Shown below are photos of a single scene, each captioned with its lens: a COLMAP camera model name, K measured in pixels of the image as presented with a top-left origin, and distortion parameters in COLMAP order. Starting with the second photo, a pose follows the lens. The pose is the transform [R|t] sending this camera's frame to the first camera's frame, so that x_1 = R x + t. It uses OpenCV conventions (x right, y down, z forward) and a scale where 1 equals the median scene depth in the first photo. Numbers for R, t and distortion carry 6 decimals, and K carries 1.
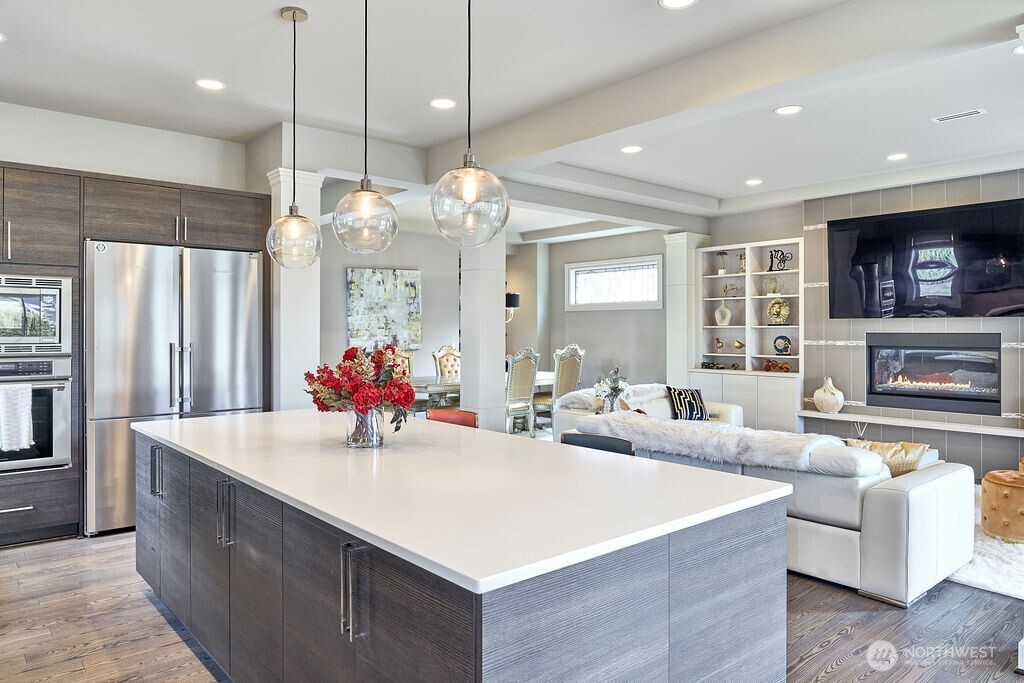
lens RADIAL K [[693.1, 0, 512.0], [0, 693.1, 341.5], [0, 0, 1]] dist [-0.003833, -0.002943]
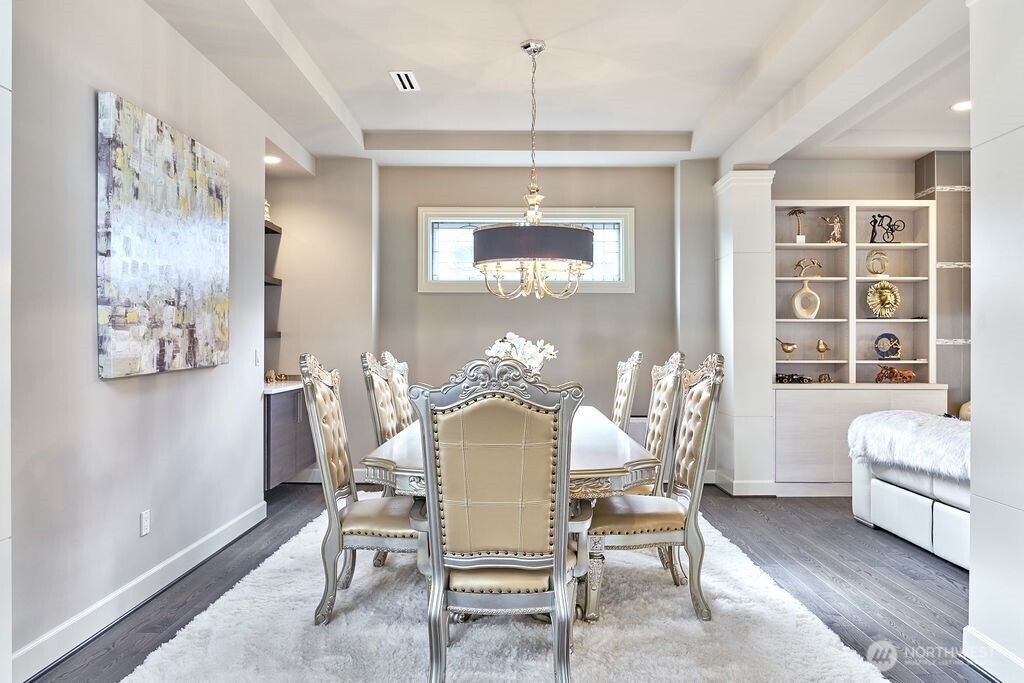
lens RADIAL K [[702.0, 0, 512.0], [0, 702.0, 341.5], [0, 0, 1]] dist [-0.007446, 0.000545]
pose [[0.649358, 0.005942, 0.760460, -0.411477], [0.009942, 0.999818, -0.016302, 0.008206], [-0.760418, 0.018147, 0.649180, 0.793819]]
